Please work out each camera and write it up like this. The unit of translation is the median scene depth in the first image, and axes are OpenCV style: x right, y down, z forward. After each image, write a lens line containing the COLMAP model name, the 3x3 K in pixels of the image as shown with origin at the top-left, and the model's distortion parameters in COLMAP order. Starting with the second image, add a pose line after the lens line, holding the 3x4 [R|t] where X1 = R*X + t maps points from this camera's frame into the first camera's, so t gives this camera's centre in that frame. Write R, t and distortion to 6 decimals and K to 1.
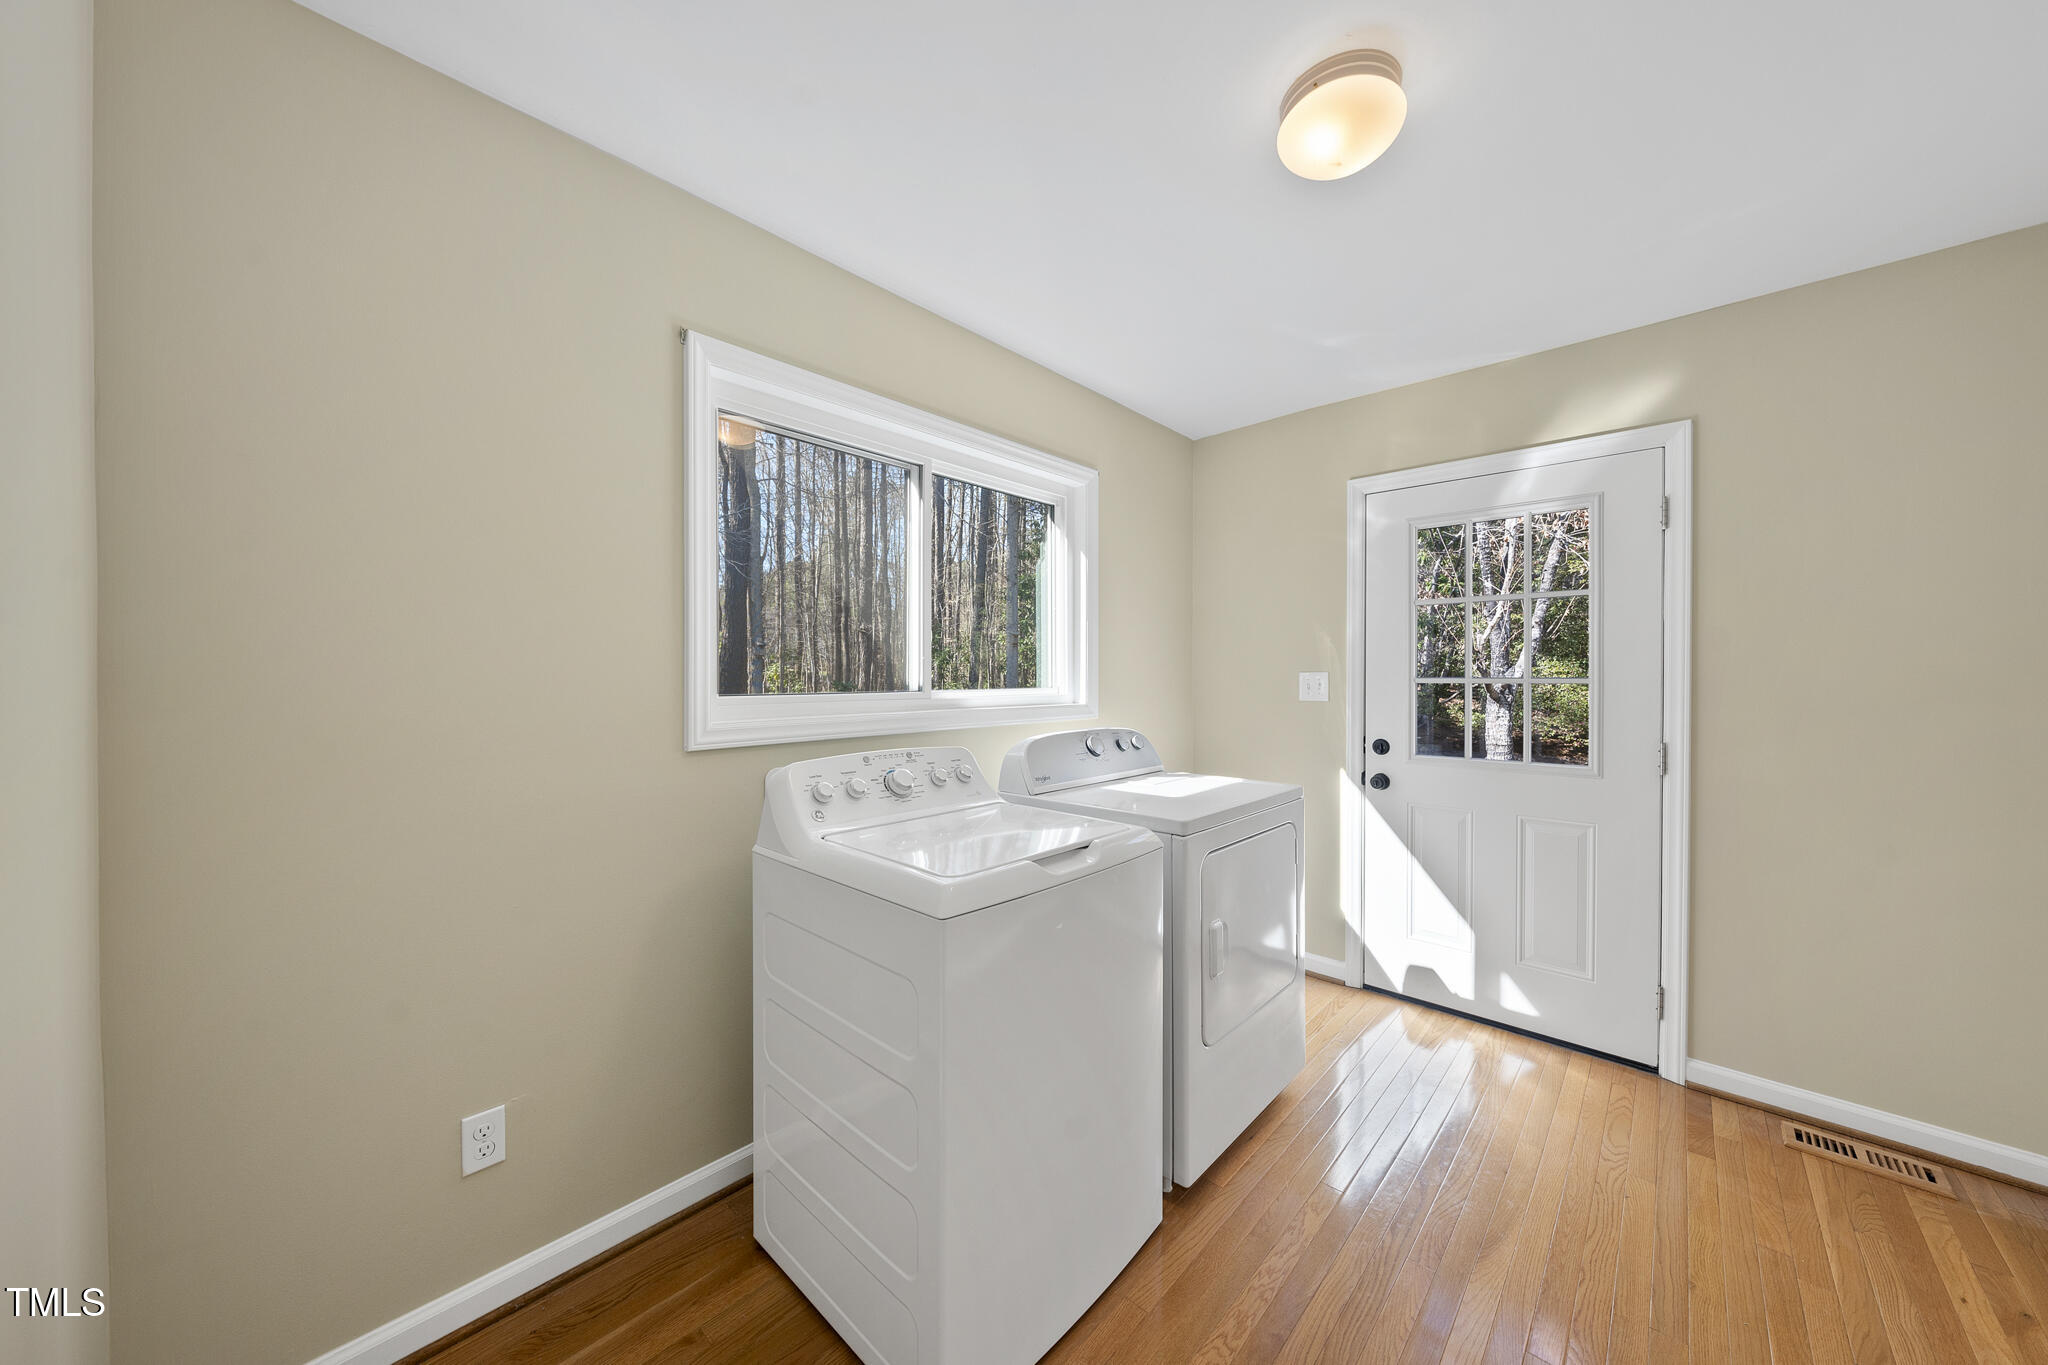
lens RADIAL K [[696.0, 0, 1028.0], [0, 696.0, 680.9], [0, 0, 1]] dist [-0.000531, 0.000270]
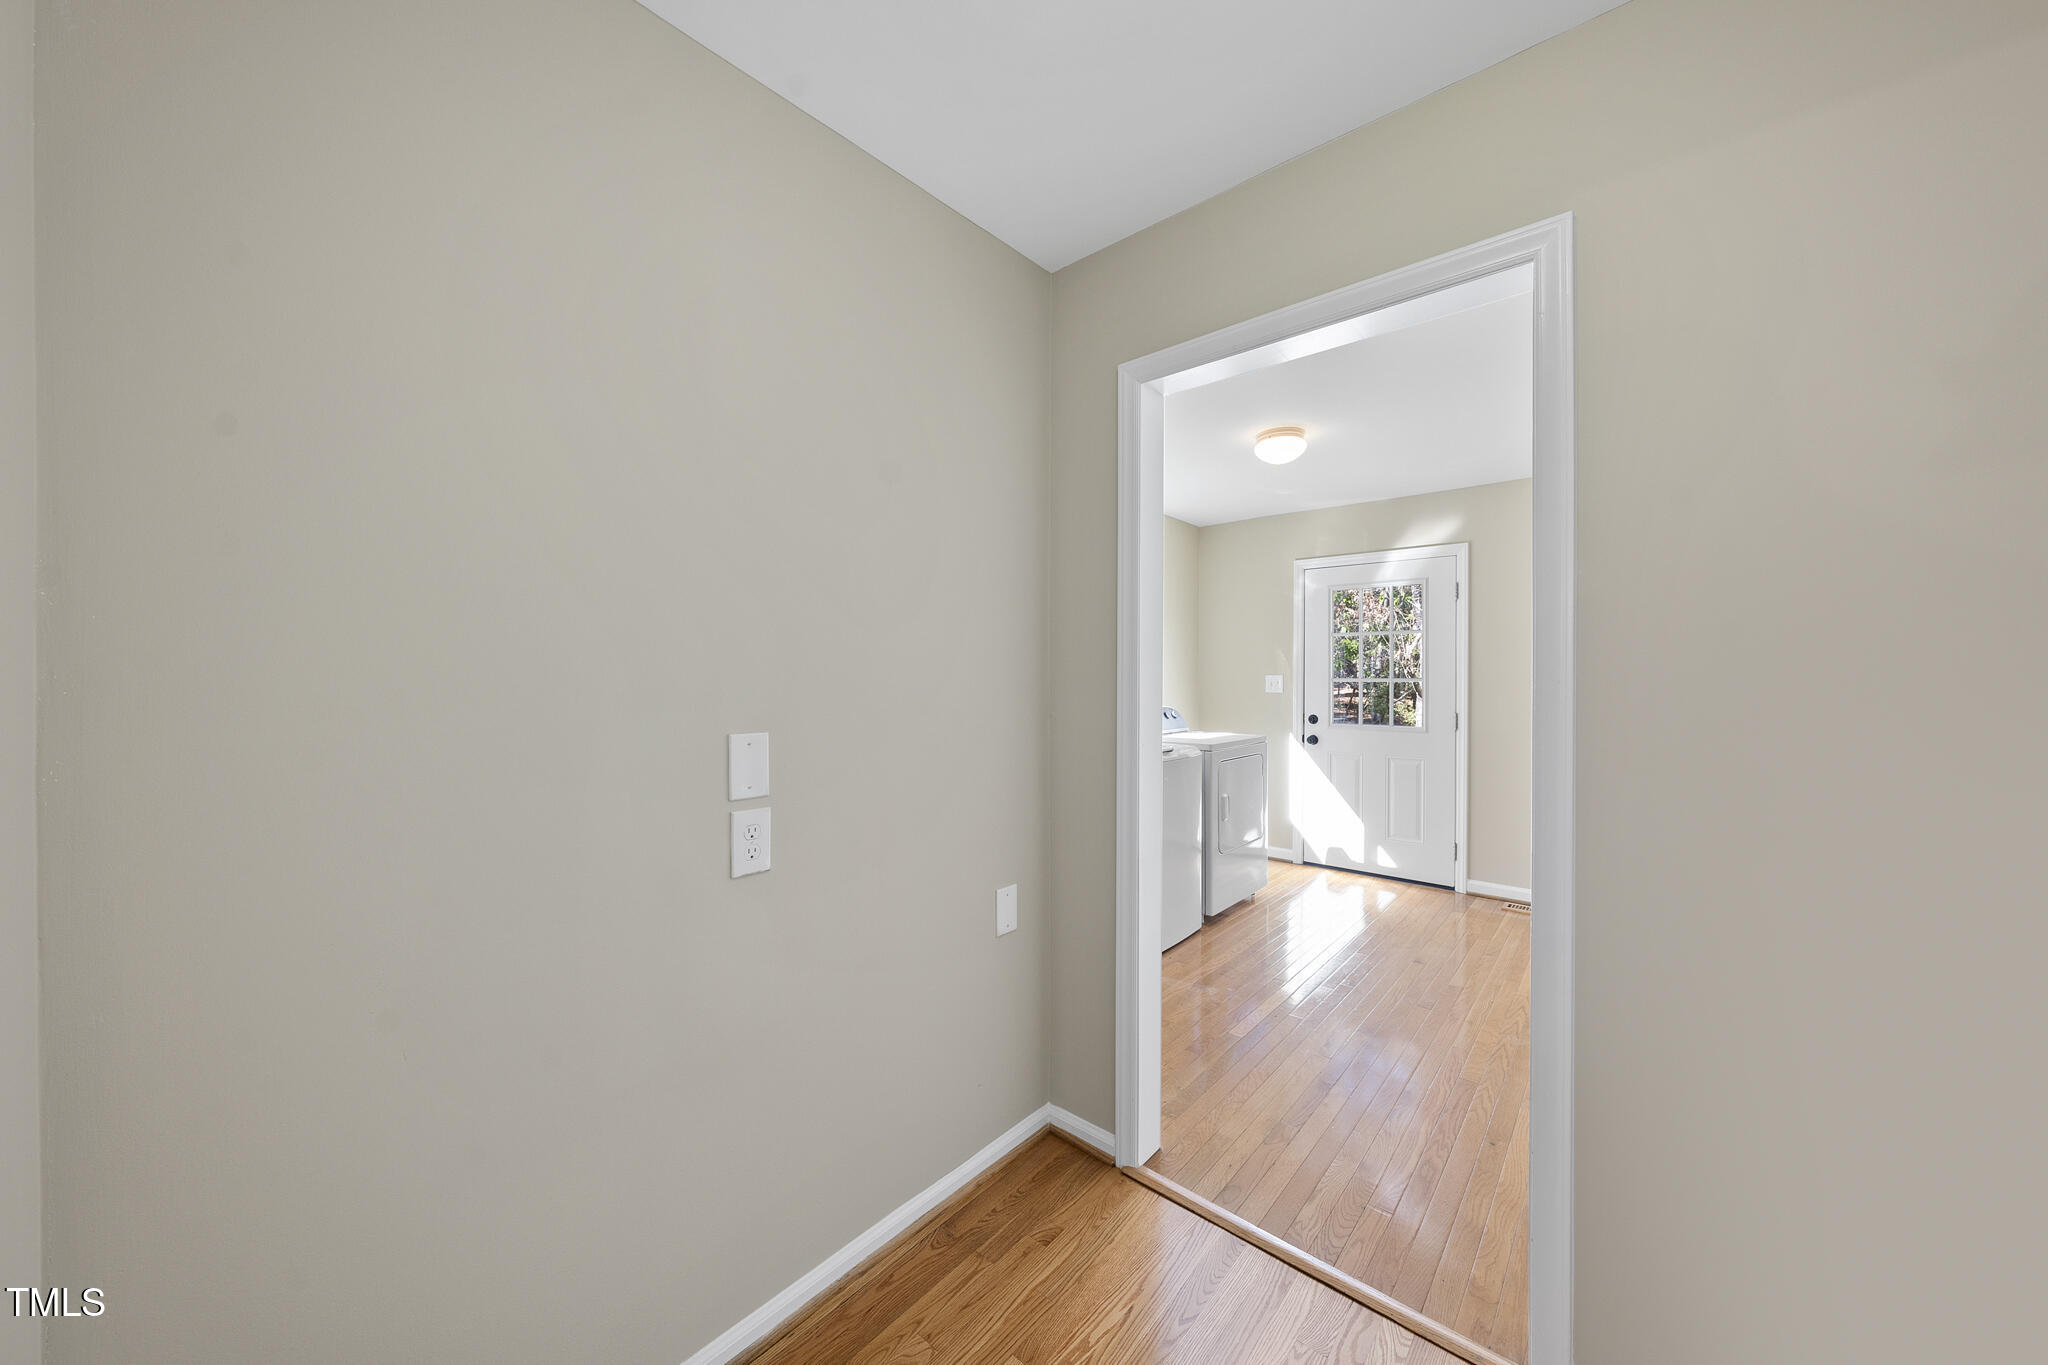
lens RADIAL K [[696.0, 0, 1028.0], [0, 696.0, 680.9], [0, 0, 1]] dist [-0.000531, 0.000270]
pose [[0.999323, 0.001362, 0.036759, -0.276041], [-0.001224, 0.999992, -0.003788, 0.009831], [-0.036763, 0.003740, 0.999317, -0.741756]]
